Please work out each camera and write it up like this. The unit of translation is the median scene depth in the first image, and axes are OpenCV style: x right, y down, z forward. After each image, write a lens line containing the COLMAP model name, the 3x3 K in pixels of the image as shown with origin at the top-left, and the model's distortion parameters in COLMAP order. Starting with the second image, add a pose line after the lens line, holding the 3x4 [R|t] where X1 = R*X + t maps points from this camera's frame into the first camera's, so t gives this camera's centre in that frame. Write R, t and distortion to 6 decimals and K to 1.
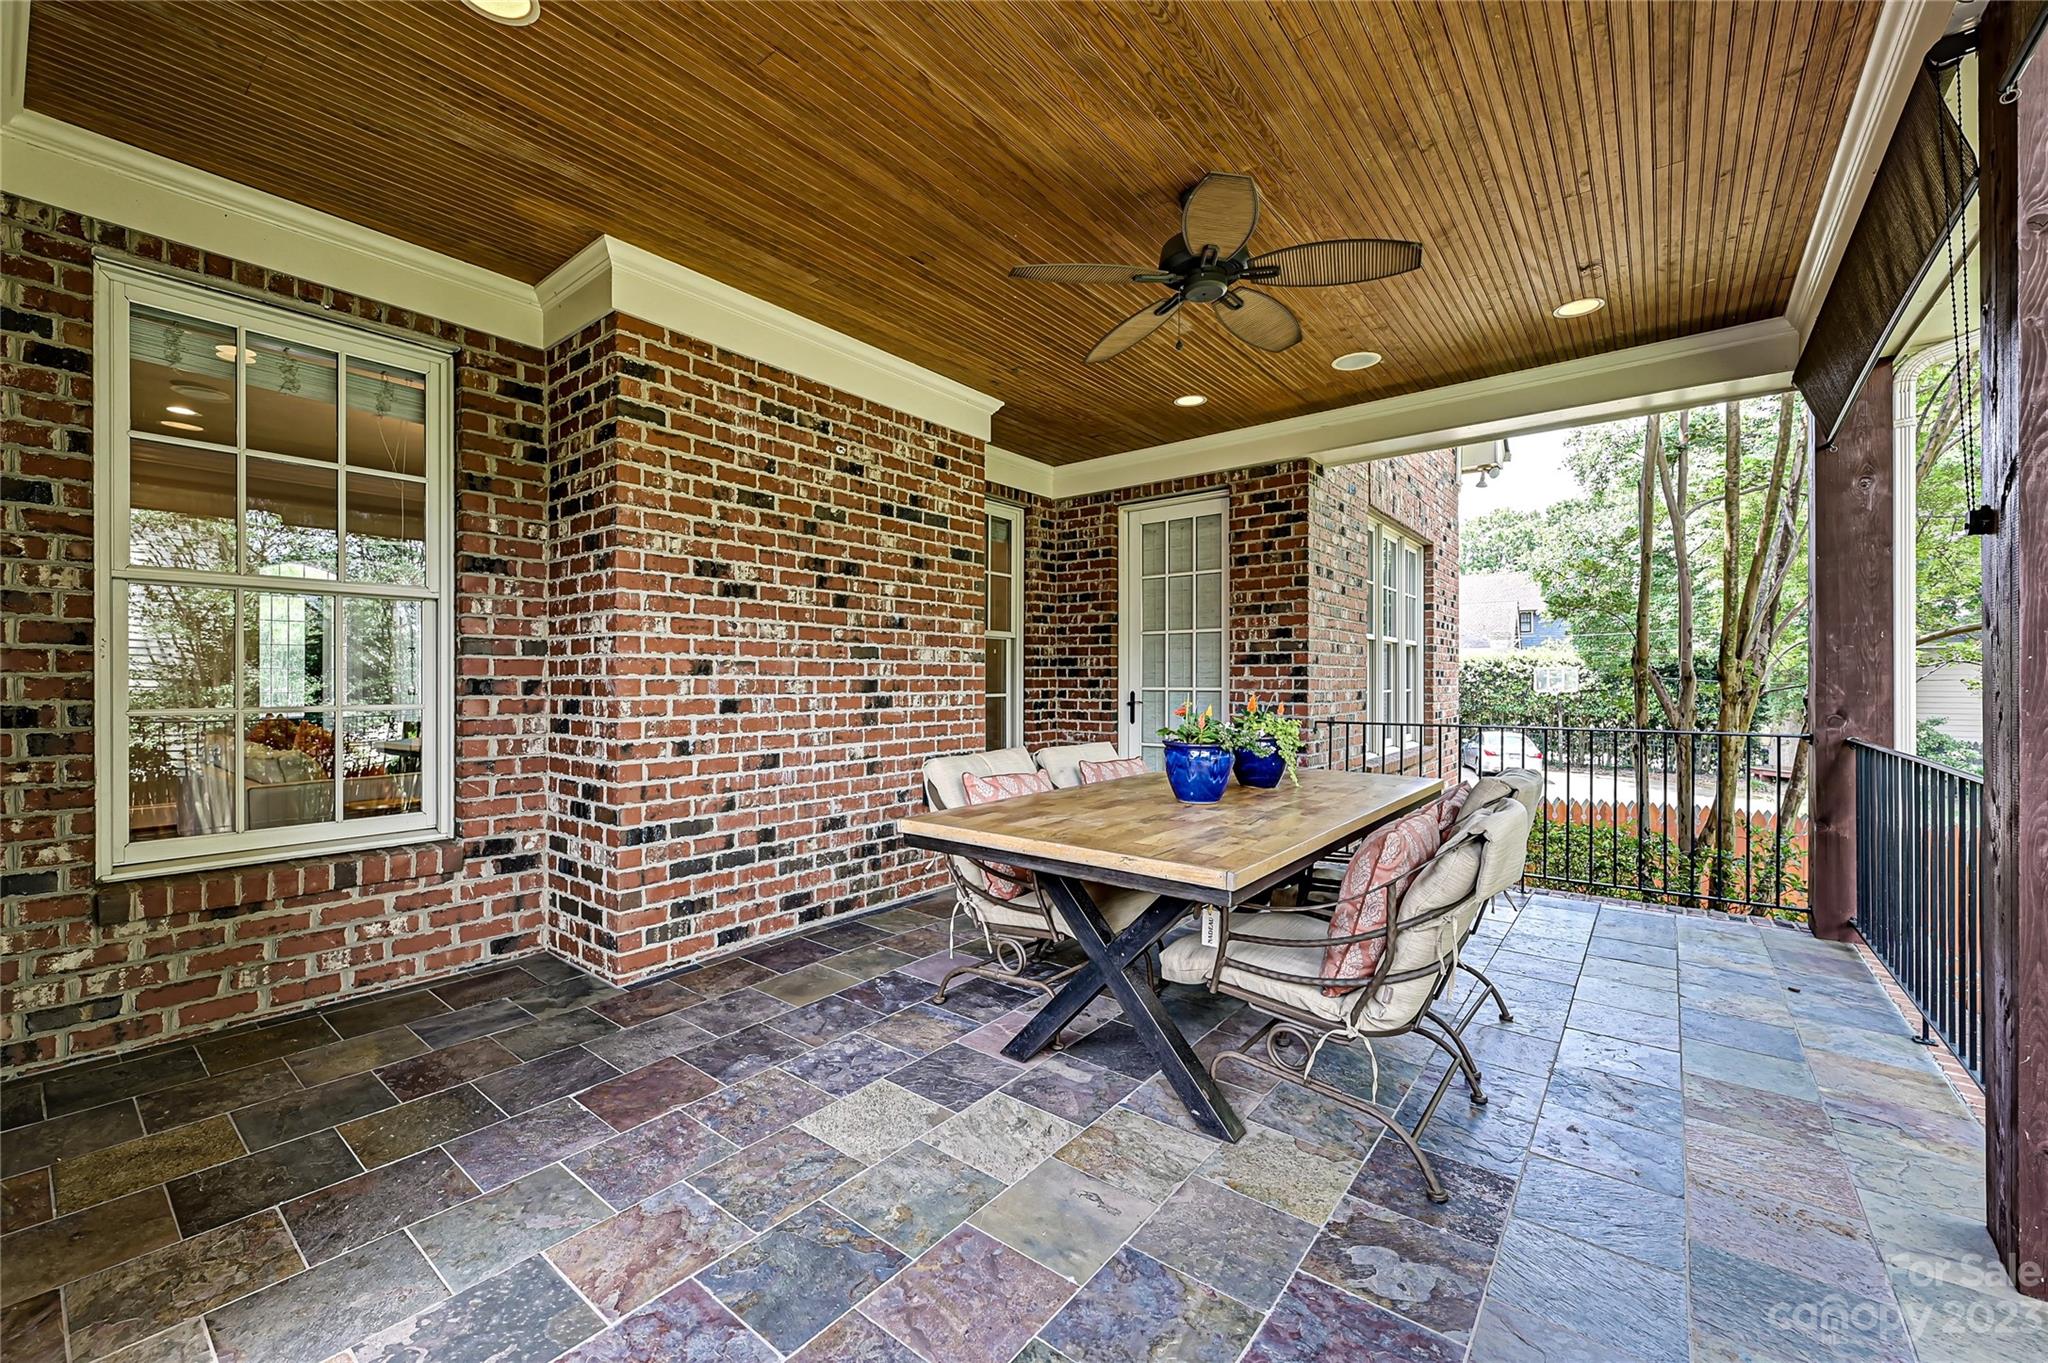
lens RADIAL K [[836.5, 0, 1031.5], [0, 836.5, 681.4], [0, 0, 1]] dist [-0.004852, -0.000800]
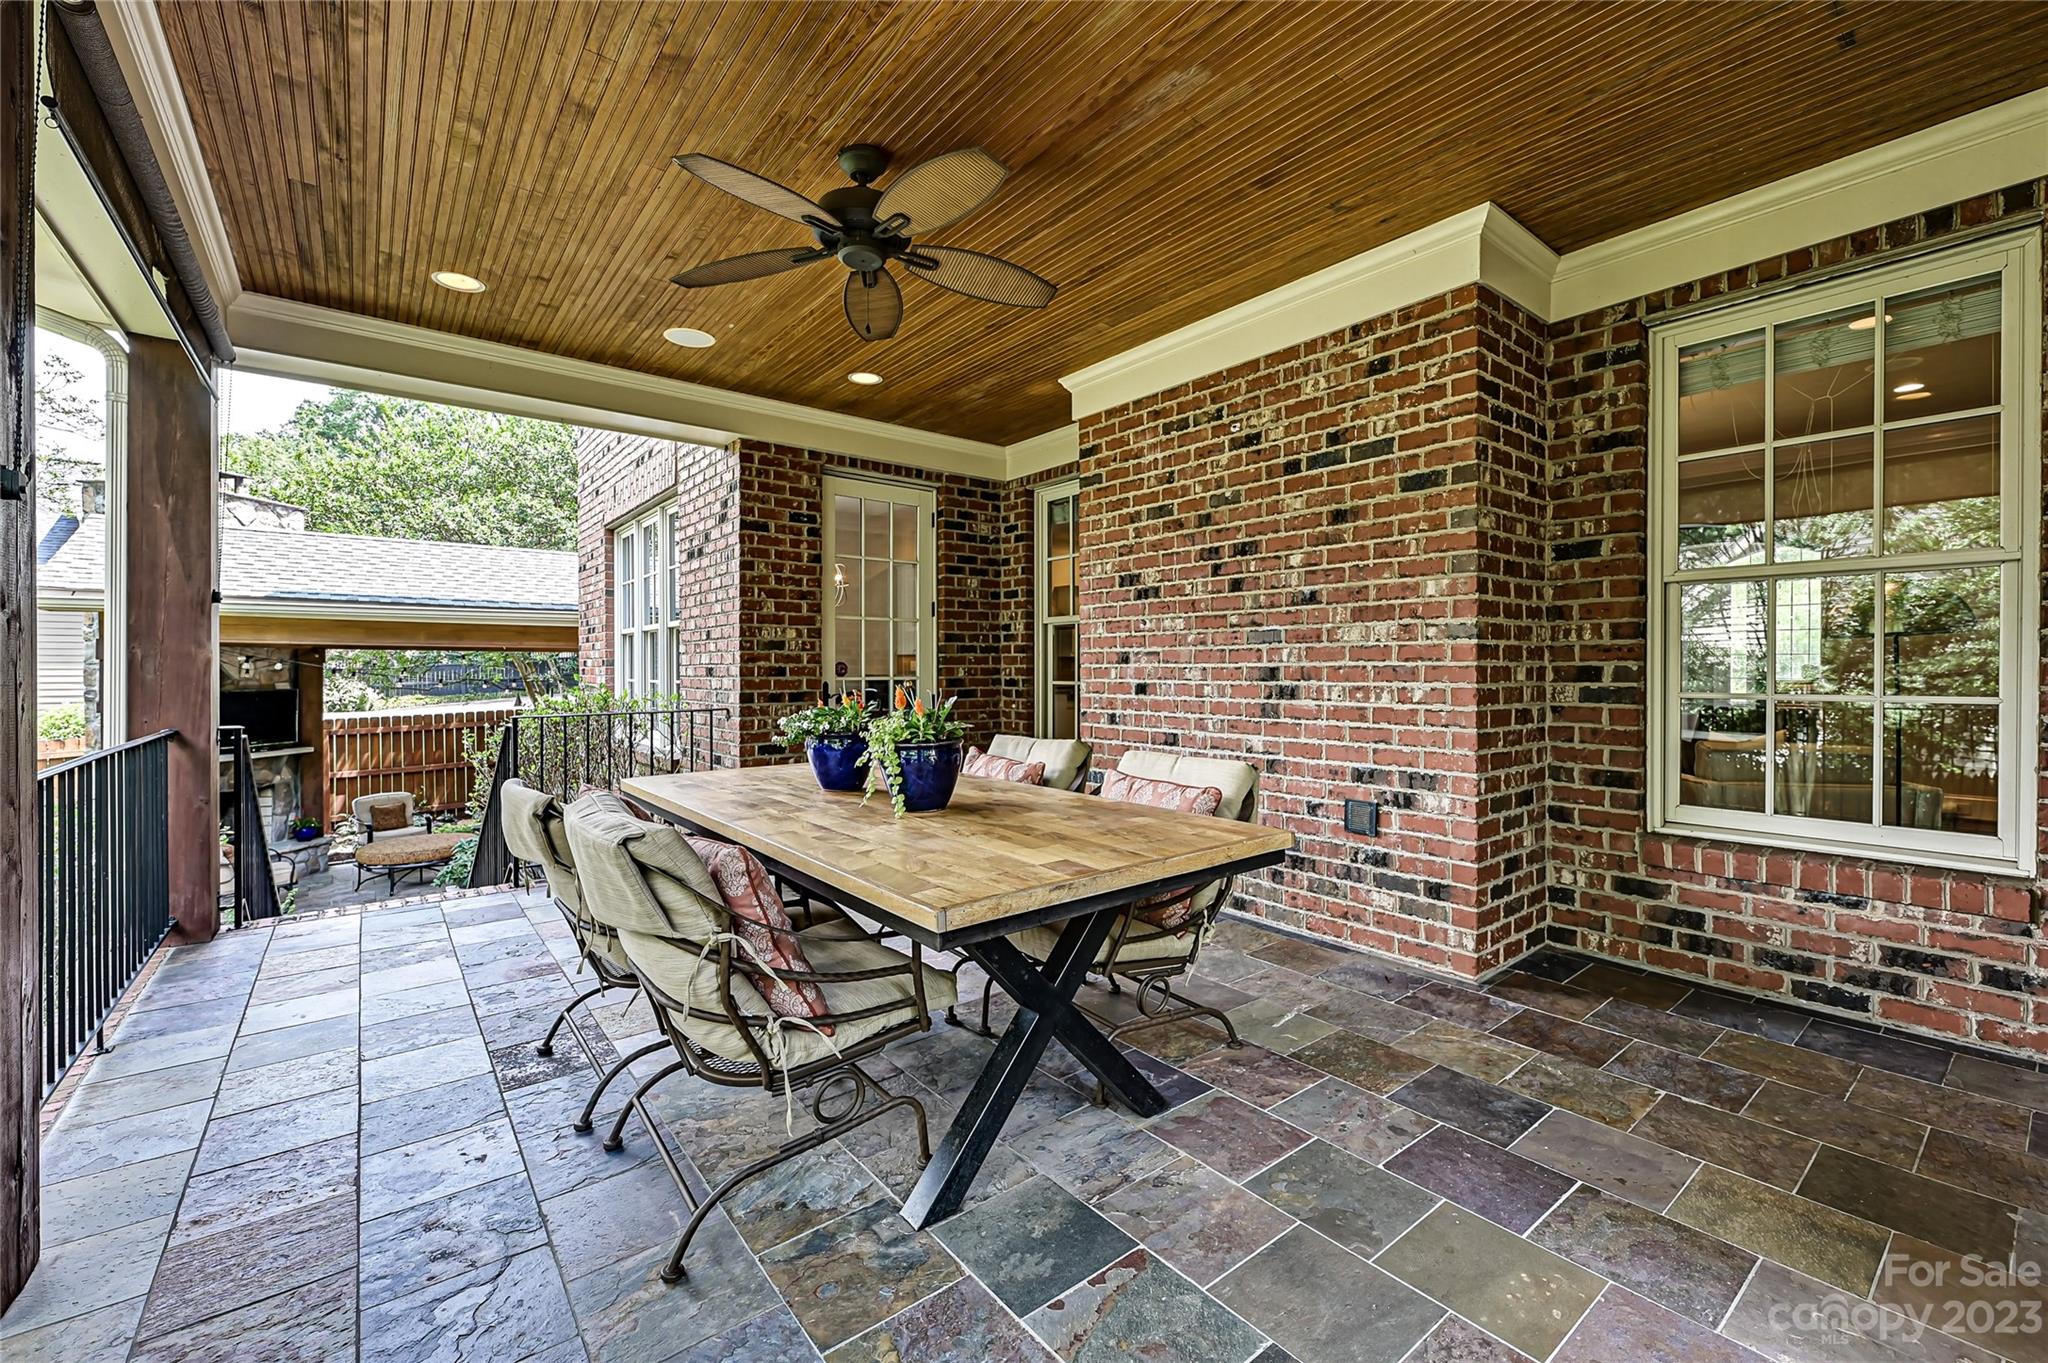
lens RADIAL K [[836.5, 0, 1014.5], [0, 836.5, 673.6], [0, 0, 1]] dist [-0.004852, -0.000800]
pose [[-0.255836, 0.005932, -0.966702, 0.757704], [0.001410, 0.999982, 0.005763, -0.000122], [0.966719, 0.000111, -0.255840, 0.987799]]
